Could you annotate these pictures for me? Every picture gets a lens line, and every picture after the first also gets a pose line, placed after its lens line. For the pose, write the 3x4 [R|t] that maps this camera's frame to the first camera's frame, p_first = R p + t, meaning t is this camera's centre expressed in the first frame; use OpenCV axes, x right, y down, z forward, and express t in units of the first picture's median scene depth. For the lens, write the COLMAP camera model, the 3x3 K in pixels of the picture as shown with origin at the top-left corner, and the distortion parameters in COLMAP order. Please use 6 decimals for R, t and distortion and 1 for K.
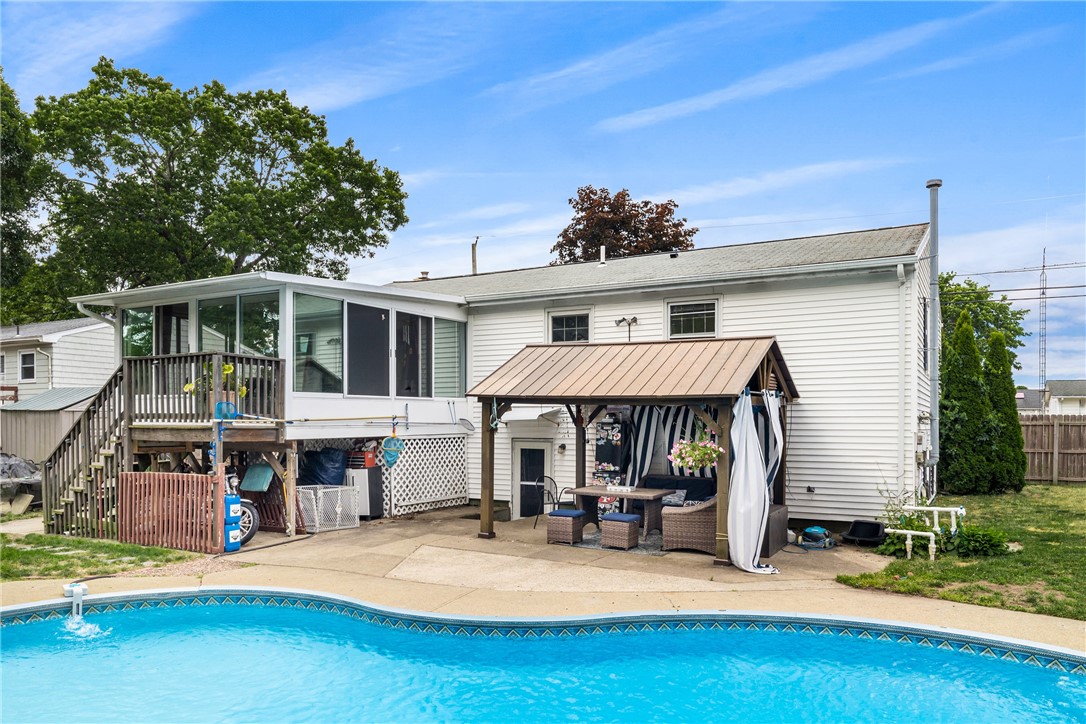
lens RADIAL K [[811.5, 0, 566.2], [0, 811.5, 420.0], [0, 0, 1]] dist [-0.006779, -0.003137]
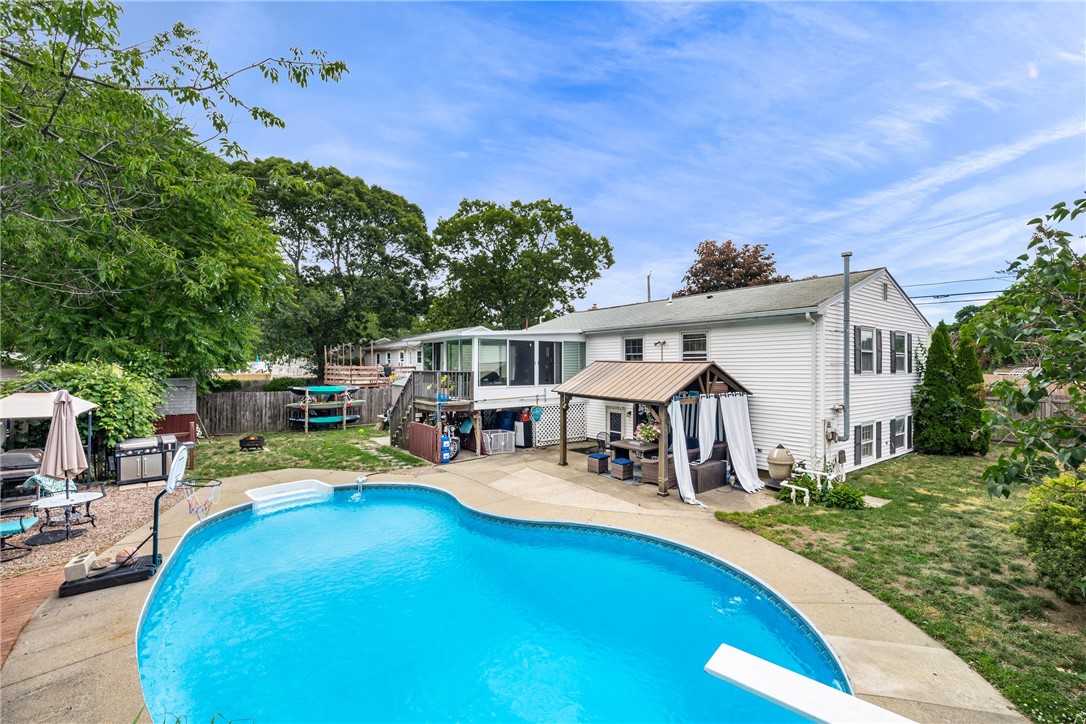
lens RADIAL K [[487.5, 0, 538.3], [0, 487.5, 363.8], [0, 0, 1]] dist [0.000269, -0.000058]
pose [[0.907228, -0.002850, -0.420630, 0.285734], [0.001394, 0.999992, -0.003768, -0.076917], [0.420638, 0.002832, 0.907224, -0.060812]]
